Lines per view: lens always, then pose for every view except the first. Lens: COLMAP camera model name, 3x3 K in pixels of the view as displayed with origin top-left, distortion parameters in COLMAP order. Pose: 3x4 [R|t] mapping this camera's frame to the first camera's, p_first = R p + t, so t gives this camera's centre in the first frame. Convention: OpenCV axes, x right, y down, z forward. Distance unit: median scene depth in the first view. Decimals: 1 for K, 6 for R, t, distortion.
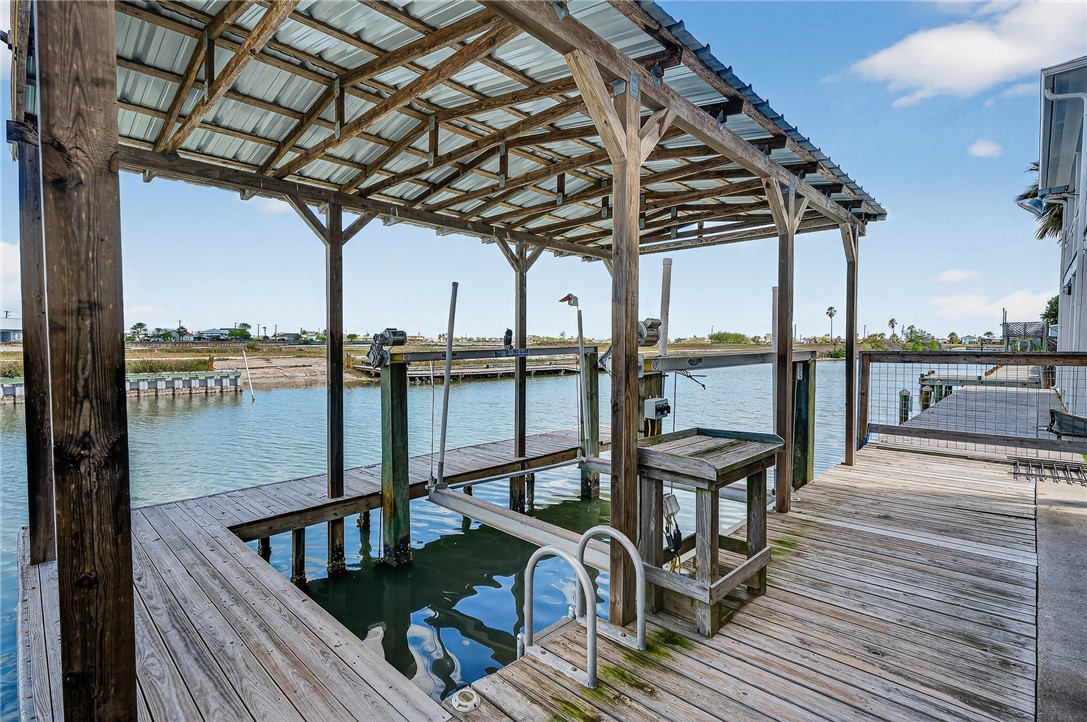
lens RADIAL K [[511.2, 0, 543.5], [0, 511.2, 361.0], [0, 0, 1]] dist [-0.001923, -0.000224]
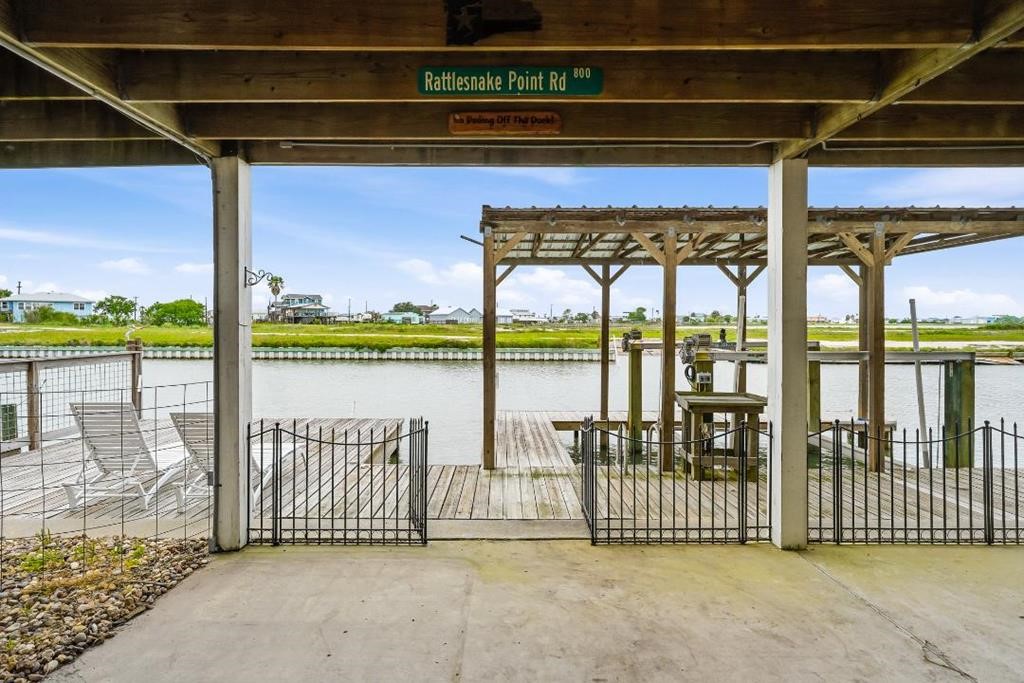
lens RADIAL K [[507.3, 0, 501.0], [0, 507.3, 326.2], [0, 0, 1]] dist [-0.000378, 0.000006]
pose [[0.687211, 0.012458, -0.726351, 0.675932], [-0.034015, 0.999308, -0.015043, -0.030642], [0.725661, 0.035044, 0.687159, -0.560911]]
